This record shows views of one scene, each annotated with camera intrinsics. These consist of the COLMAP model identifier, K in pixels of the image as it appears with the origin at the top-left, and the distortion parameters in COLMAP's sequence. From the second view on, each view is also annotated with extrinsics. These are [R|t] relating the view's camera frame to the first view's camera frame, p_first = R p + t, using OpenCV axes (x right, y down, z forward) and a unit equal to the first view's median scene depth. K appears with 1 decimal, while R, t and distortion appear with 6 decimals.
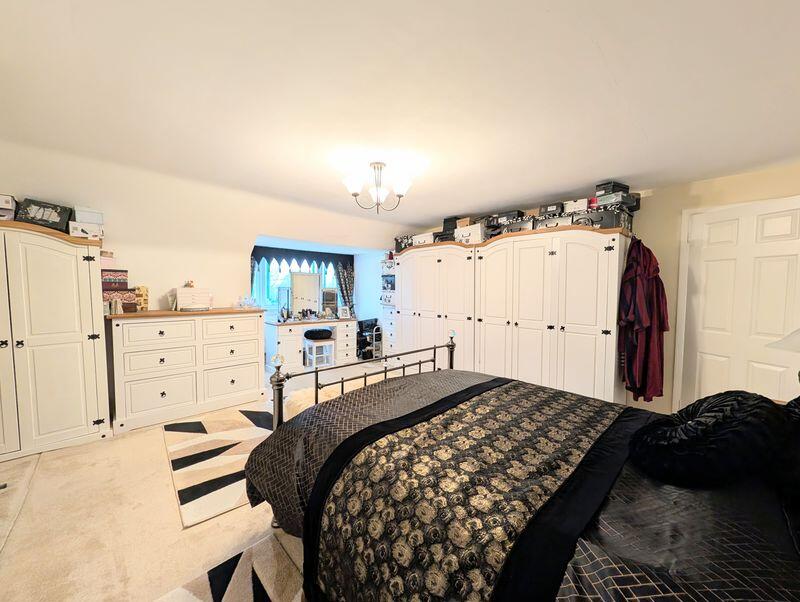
lens RADIAL K [[310.5, 0, 399.5], [0, 310.5, 300.7], [0, 0, 1]] dist [0.004359, 0.000298]
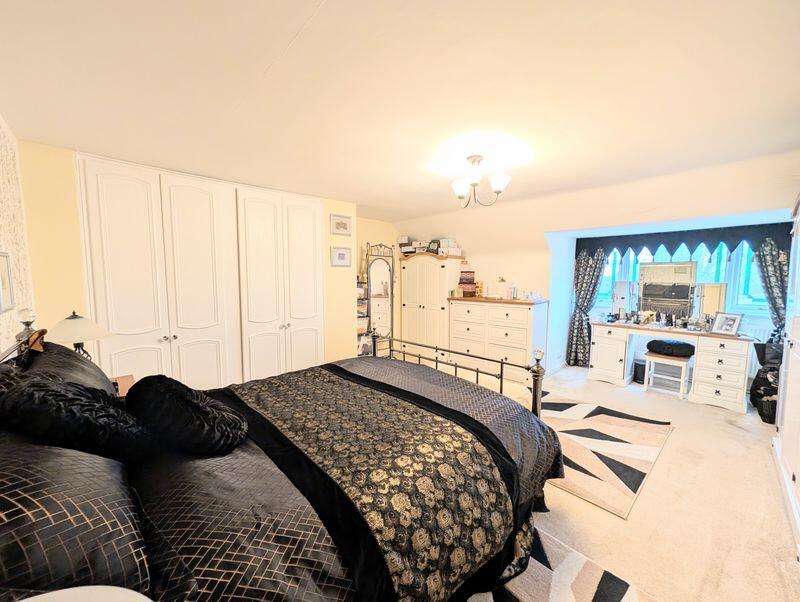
lens RADIAL K [[310.5, 0, 399.7], [0, 310.5, 305.2], [0, 0, 1]] dist [0.004359, 0.000298]
pose [[0.006576, 0.081259, -0.996671, 0.836971], [-0.041817, 0.995843, 0.080916, -0.041955], [0.999104, 0.041146, 0.009947, 0.692625]]
